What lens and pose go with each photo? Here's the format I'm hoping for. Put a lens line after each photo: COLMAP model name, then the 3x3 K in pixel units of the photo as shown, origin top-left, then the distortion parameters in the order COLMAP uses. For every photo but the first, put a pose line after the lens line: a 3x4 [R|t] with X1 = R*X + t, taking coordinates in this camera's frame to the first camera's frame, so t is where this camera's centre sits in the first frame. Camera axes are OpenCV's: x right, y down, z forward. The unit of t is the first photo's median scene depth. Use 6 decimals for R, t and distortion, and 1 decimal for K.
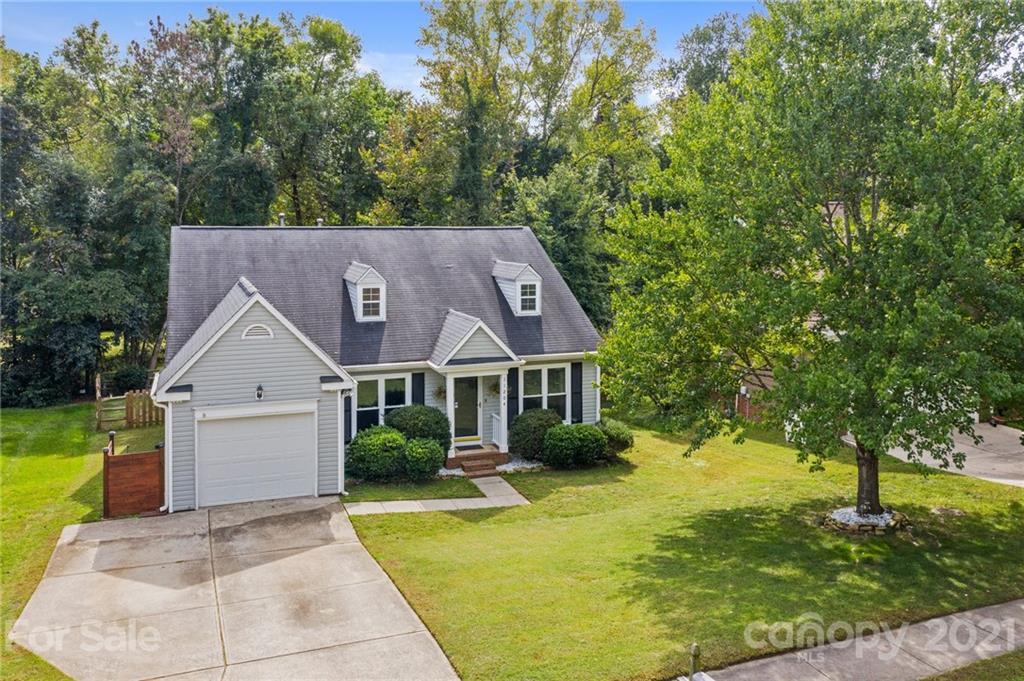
lens RADIAL K [[827.7, 0, 509.0], [0, 827.7, 234.3], [0, 0, 1]] dist [-0.011441, -0.002771]
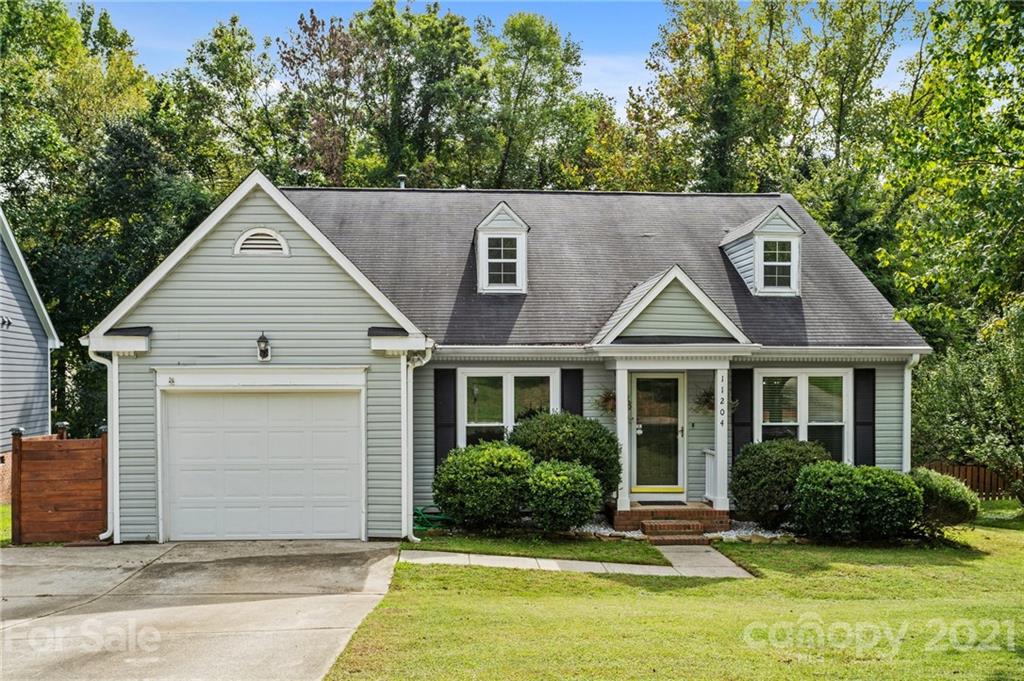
lens RADIAL K [[968.1, 0, 513.5], [0, 968.1, 401.9], [0, 0, 1]] dist [-0.007958, 0.119568]
pose [[0.957403, 0.005692, -0.288700, 0.047600], [-0.001373, 0.999884, 0.015162, 0.180723], [0.288753, -0.014119, 0.957300, 0.336932]]
